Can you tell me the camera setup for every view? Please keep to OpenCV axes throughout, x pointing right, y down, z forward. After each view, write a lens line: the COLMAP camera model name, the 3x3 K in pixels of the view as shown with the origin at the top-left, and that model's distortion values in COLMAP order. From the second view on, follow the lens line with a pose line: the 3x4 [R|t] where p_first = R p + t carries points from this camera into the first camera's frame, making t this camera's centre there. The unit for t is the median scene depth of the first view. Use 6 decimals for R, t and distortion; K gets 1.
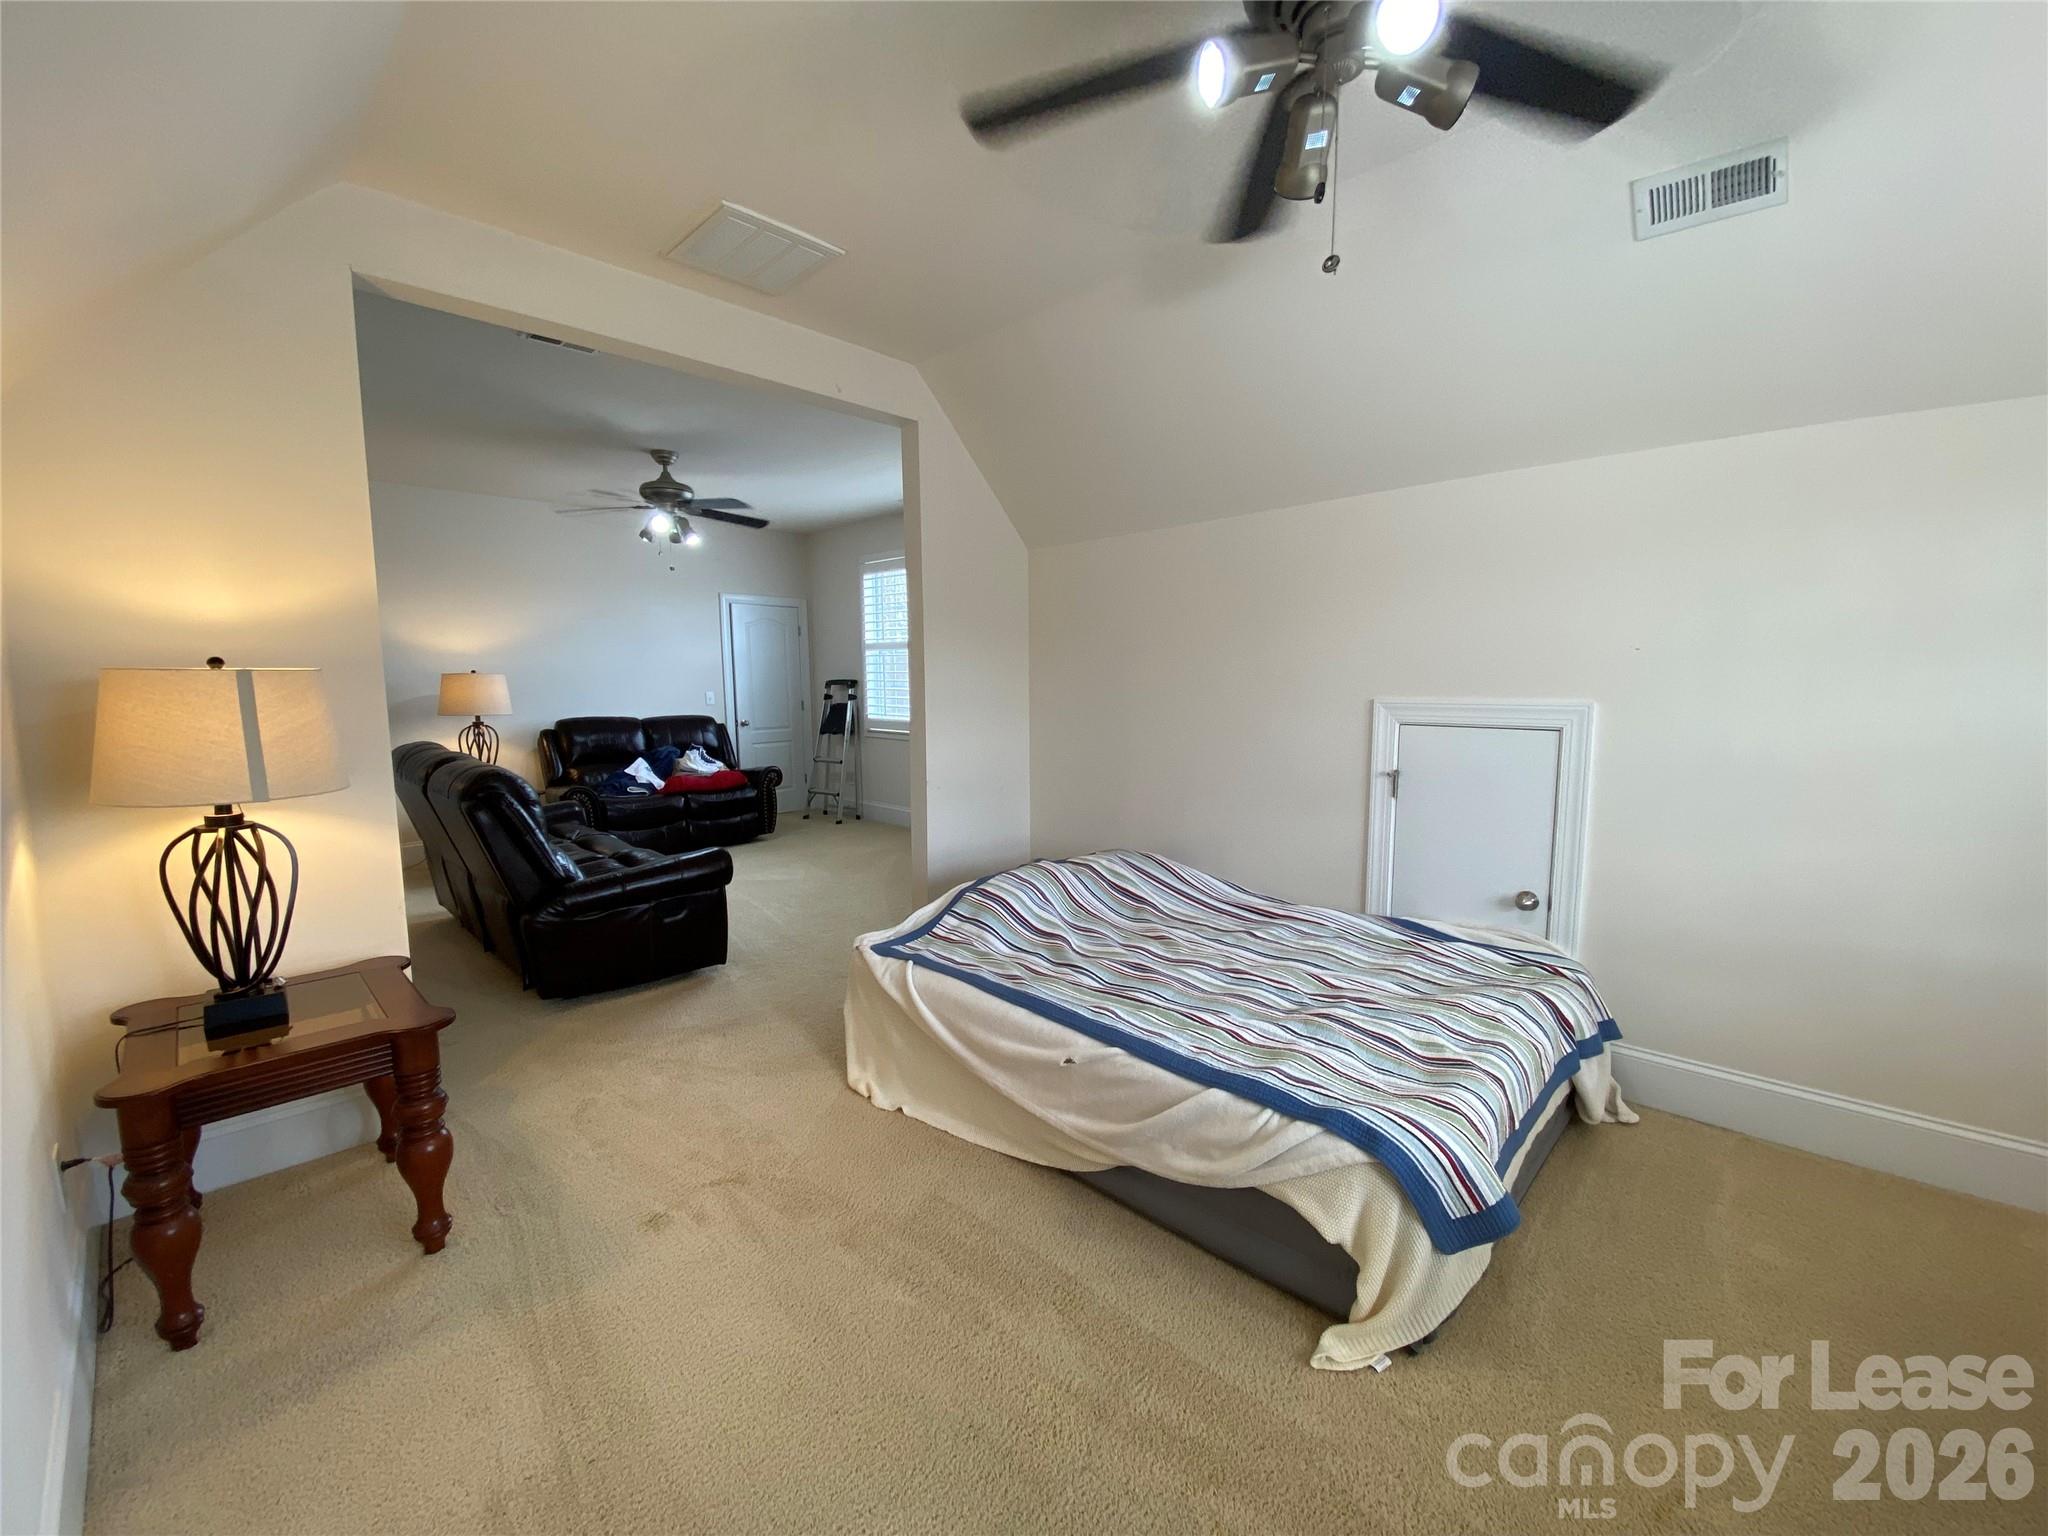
lens RADIAL K [[824.0, 0, 1024.0], [0, 824.0, 768.0], [0, 0, 1]] dist [-0.000206, -0.000139]
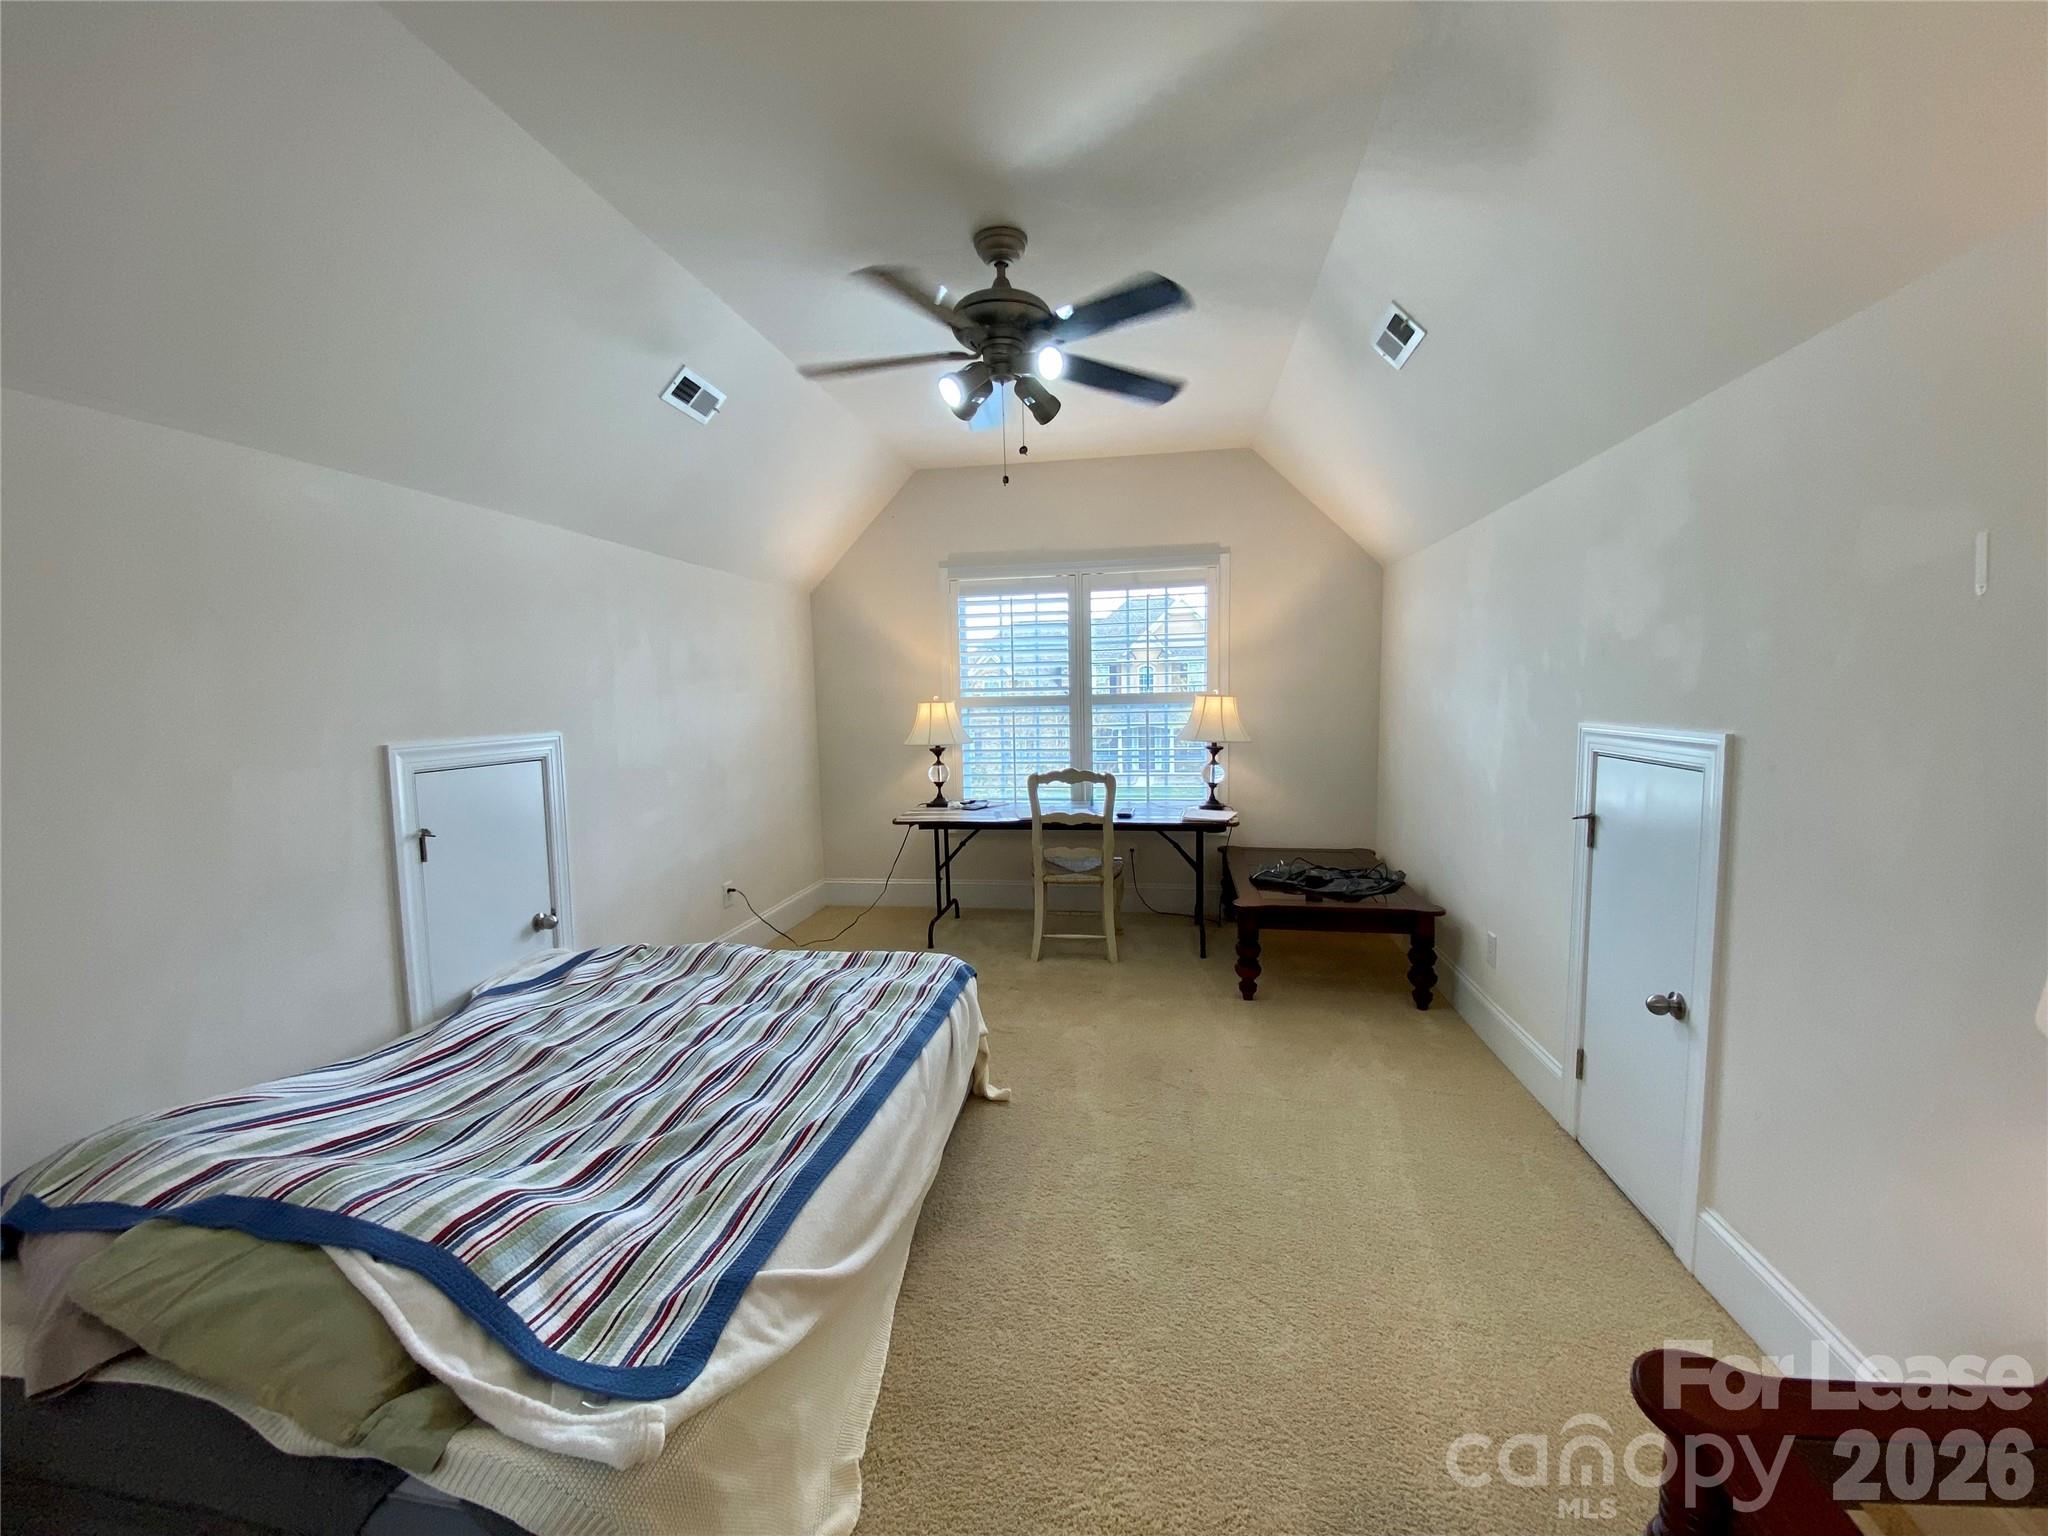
lens RADIAL K [[824.0, 0, 1024.0], [0, 824.0, 768.0], [0, 0, 1]] dist [-0.000206, -0.000139]
pose [[-0.579626, -0.059913, 0.812677, -0.596596], [0.106953, 0.983073, 0.148758, -0.123546], [-0.807834, 0.173142, -0.563406, 1.050284]]
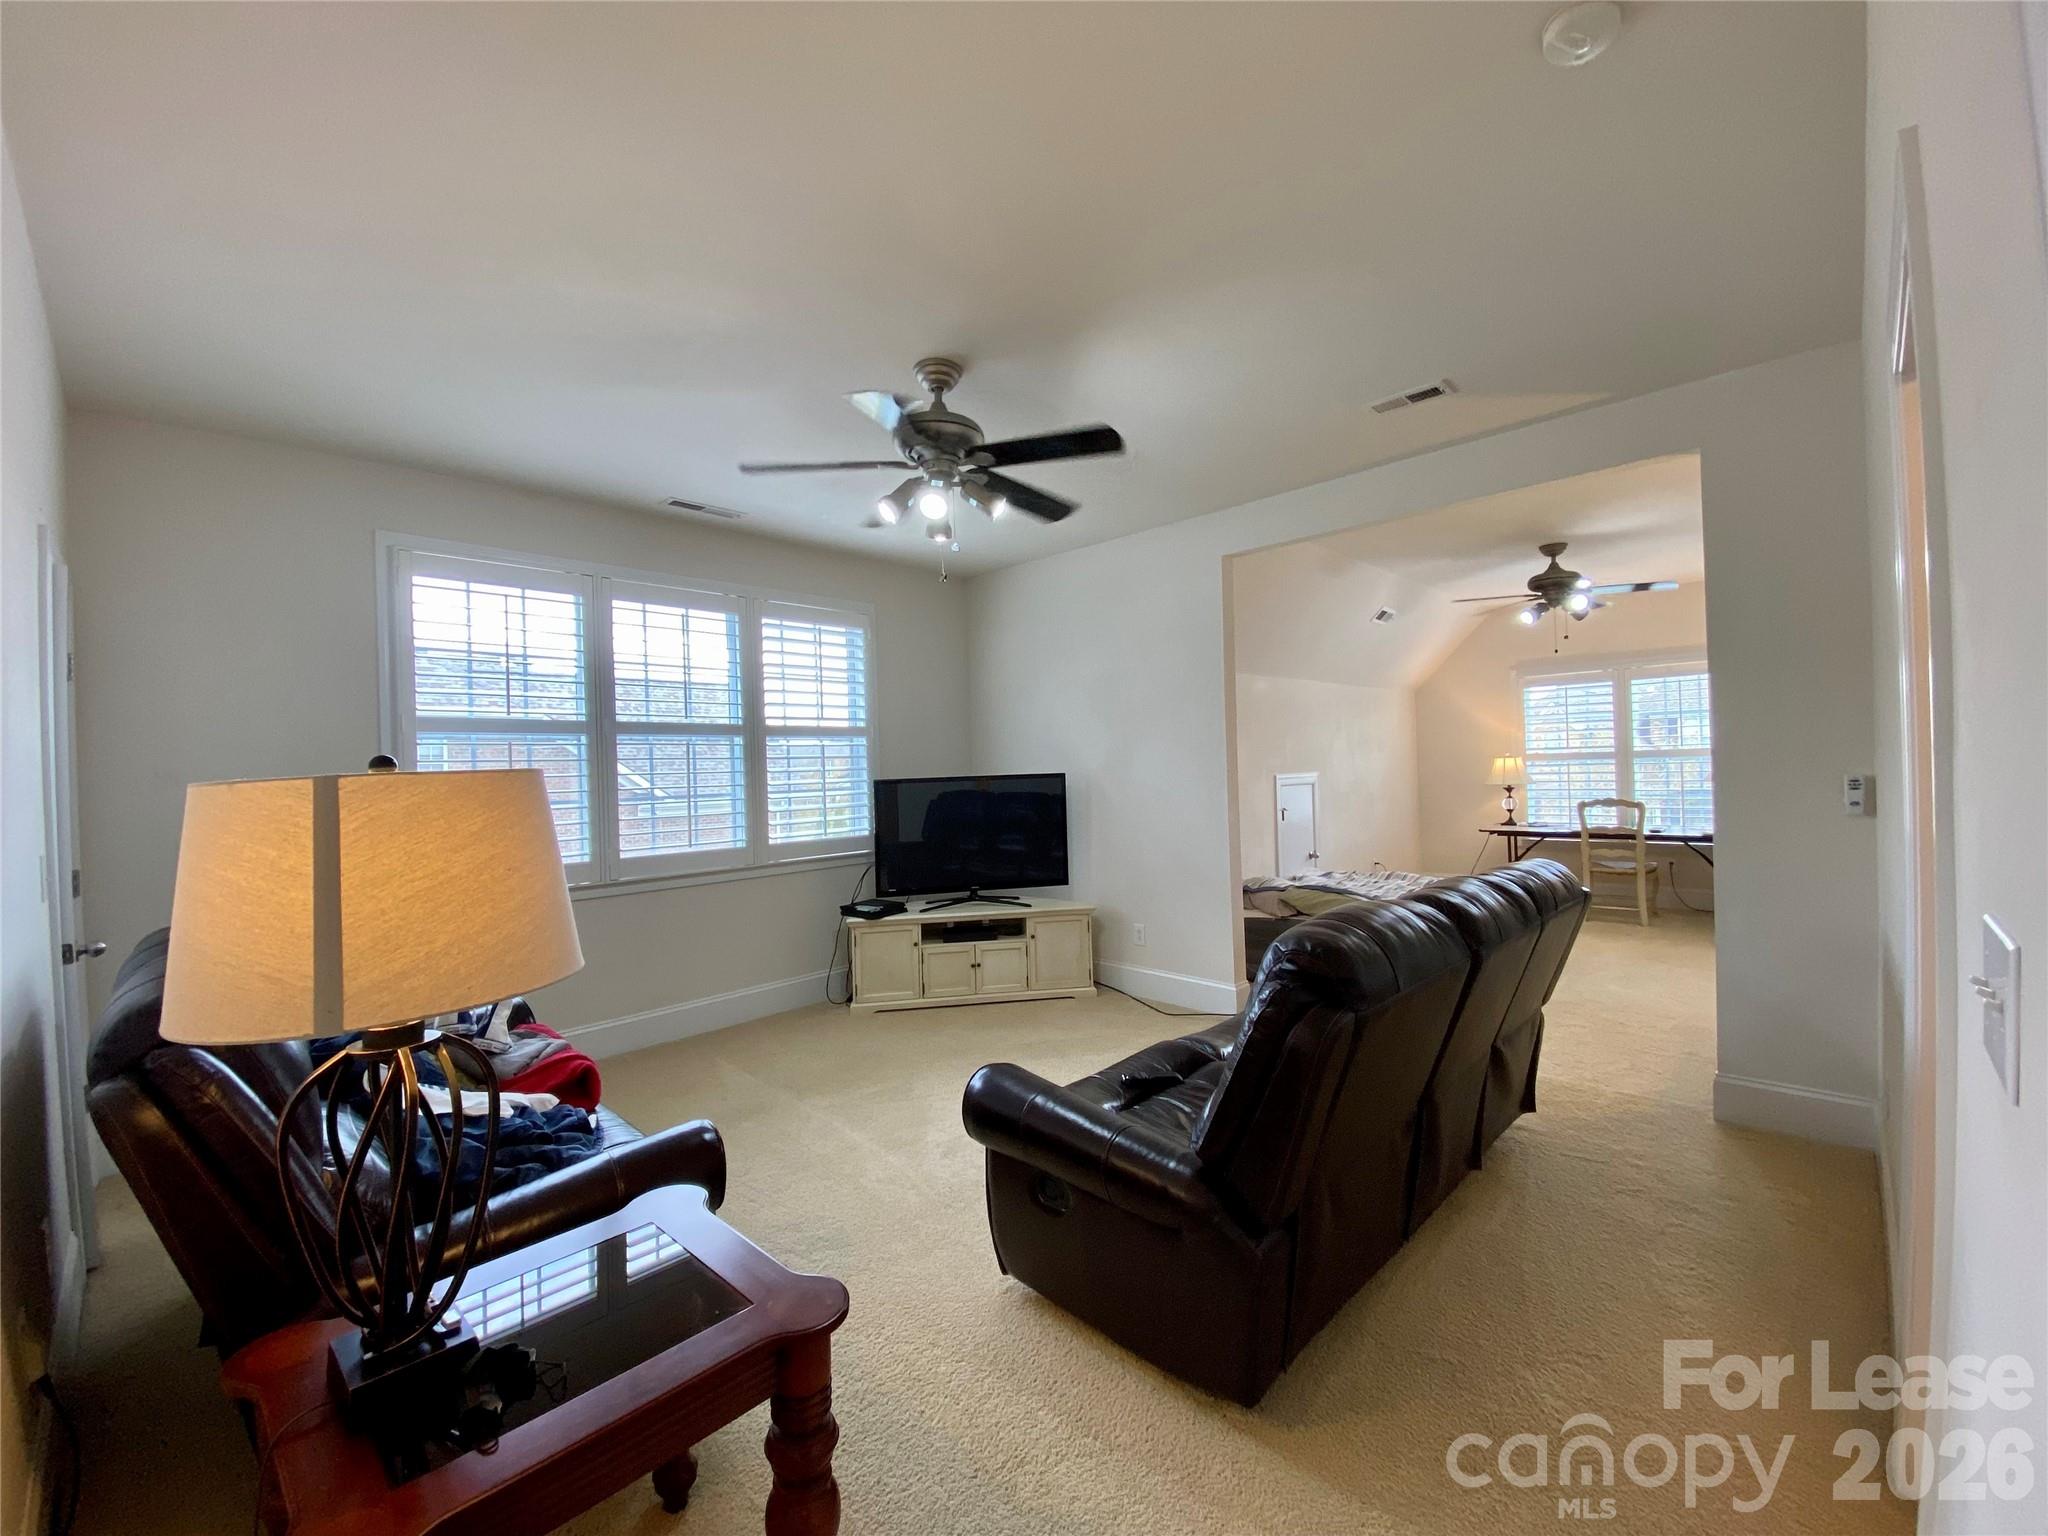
lens RADIAL K [[824.0, 0, 1024.0], [0, 824.0, 768.0], [0, 0, 1]] dist [-0.000206, -0.000139]
pose [[-0.007757, 0.003050, 0.999965, -1.742259], [0.134553, 0.990904, -0.001978, -0.194265], [-0.990876, 0.134533, -0.008097, 1.786126]]
